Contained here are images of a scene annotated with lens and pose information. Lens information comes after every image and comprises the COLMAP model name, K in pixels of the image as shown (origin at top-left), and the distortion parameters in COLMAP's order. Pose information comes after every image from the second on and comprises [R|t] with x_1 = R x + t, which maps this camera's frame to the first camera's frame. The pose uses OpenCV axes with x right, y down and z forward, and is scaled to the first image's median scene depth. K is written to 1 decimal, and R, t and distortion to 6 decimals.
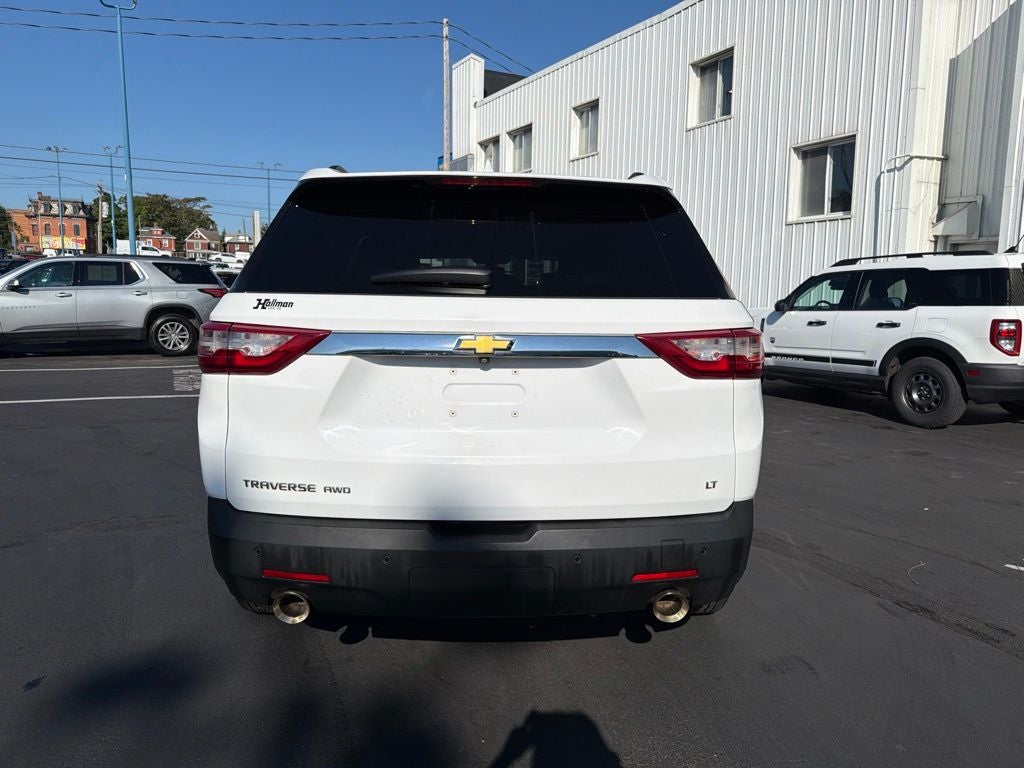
lens RADIAL K [[776.2, 0, 521.7], [0, 776.2, 381.9], [0, 0, 1]] dist [0.045049, -0.072288]
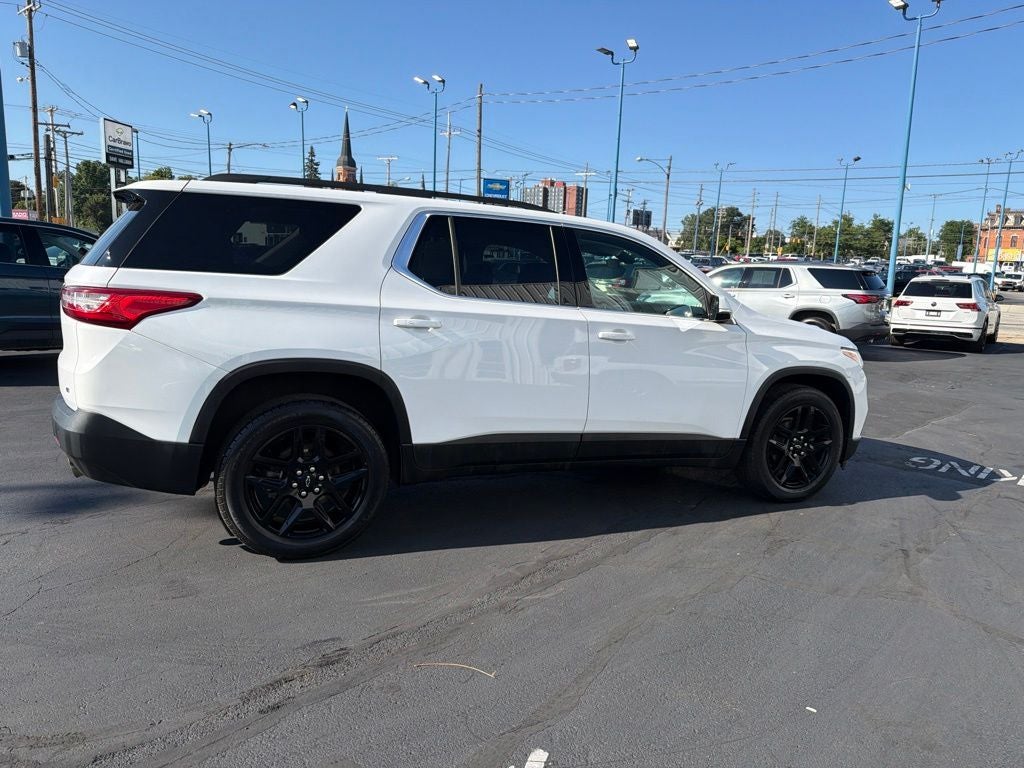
lens RADIAL K [[775.0, 0, 512.1], [0, 775.0, 396.4], [0, 0, 1]] dist [0.080628, -0.125947]
pose [[0.304597, 0.147646, -0.940968, 0.318141], [-0.151835, 0.982806, 0.105061, -0.023556], [0.940301, 0.110871, 0.321778, 0.219023]]
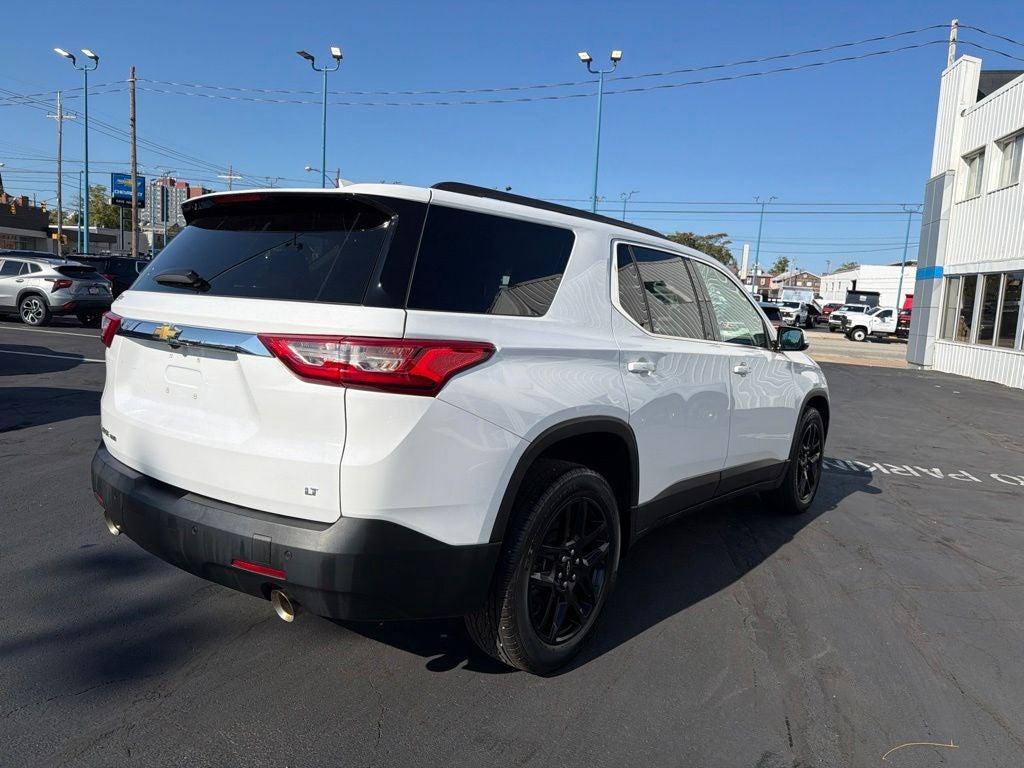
lens RADIAL K [[776.2, 0, 521.7], [0, 776.2, 381.9], [0, 0, 1]] dist [0.045049, -0.072288]
pose [[0.741476, 0.092480, -0.664576, 0.181392], [-0.122586, 0.992457, 0.001336, -0.006564], [0.659686, 0.080477, 0.747220, 0.071983]]
